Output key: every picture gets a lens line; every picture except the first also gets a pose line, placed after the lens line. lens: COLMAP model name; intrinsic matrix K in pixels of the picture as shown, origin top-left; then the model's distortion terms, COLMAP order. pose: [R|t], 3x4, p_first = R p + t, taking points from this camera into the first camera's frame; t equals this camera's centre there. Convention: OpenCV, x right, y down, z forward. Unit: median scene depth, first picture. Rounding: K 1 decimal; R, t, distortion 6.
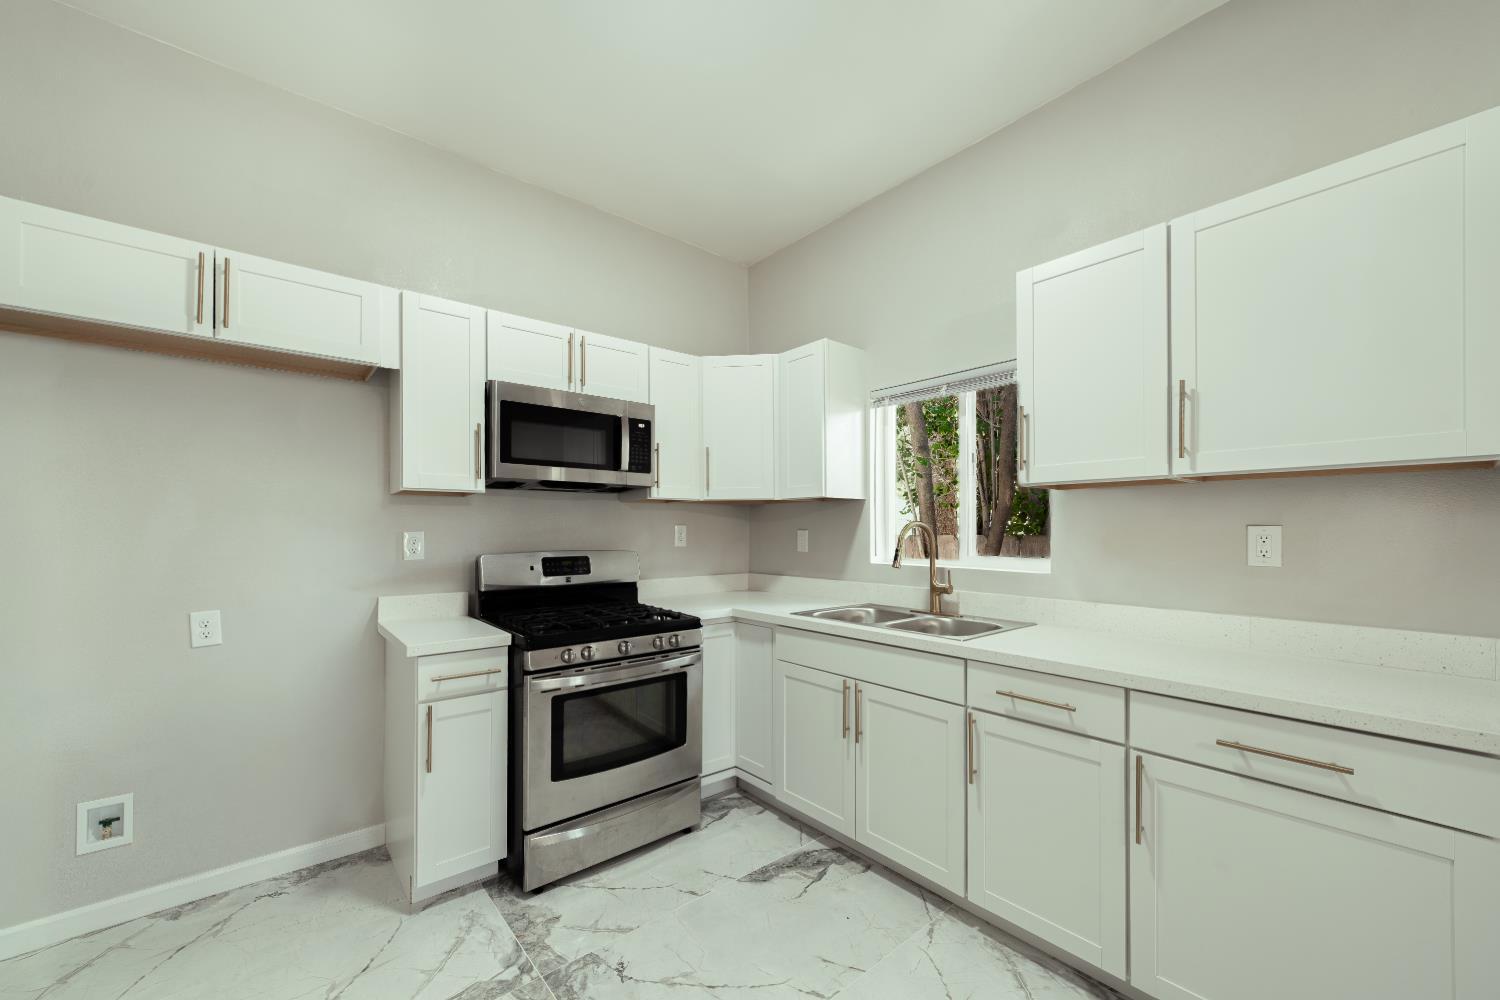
lens RADIAL K [[578.7, 0, 751.0], [0, 578.7, 538.9], [0, 0, 1]] dist [0.023619, -0.005441]
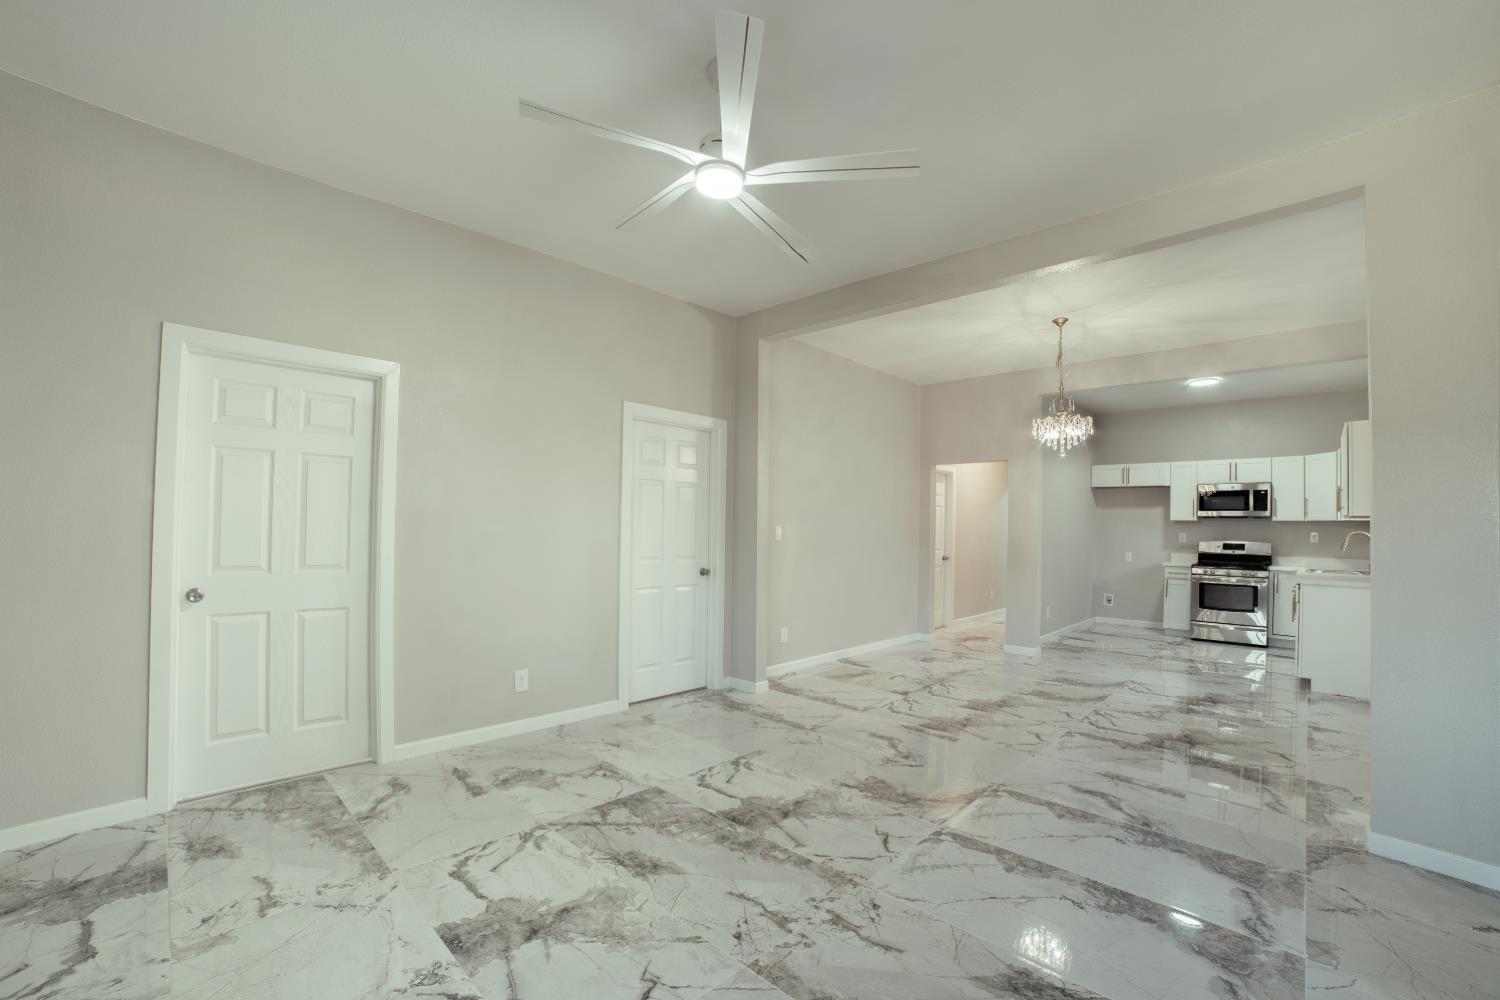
lens RADIAL K [[616.3, 0, 734.6], [0, 616.3, 502.9], [0, 0, 1]] dist [-0.059386, 0.013011]
pose [[0.100350, -0.037613, -0.994241, 2.238260], [-0.032165, 0.998640, -0.041026, 0.031506], [0.994432, 0.036097, 0.099003, -1.602650]]
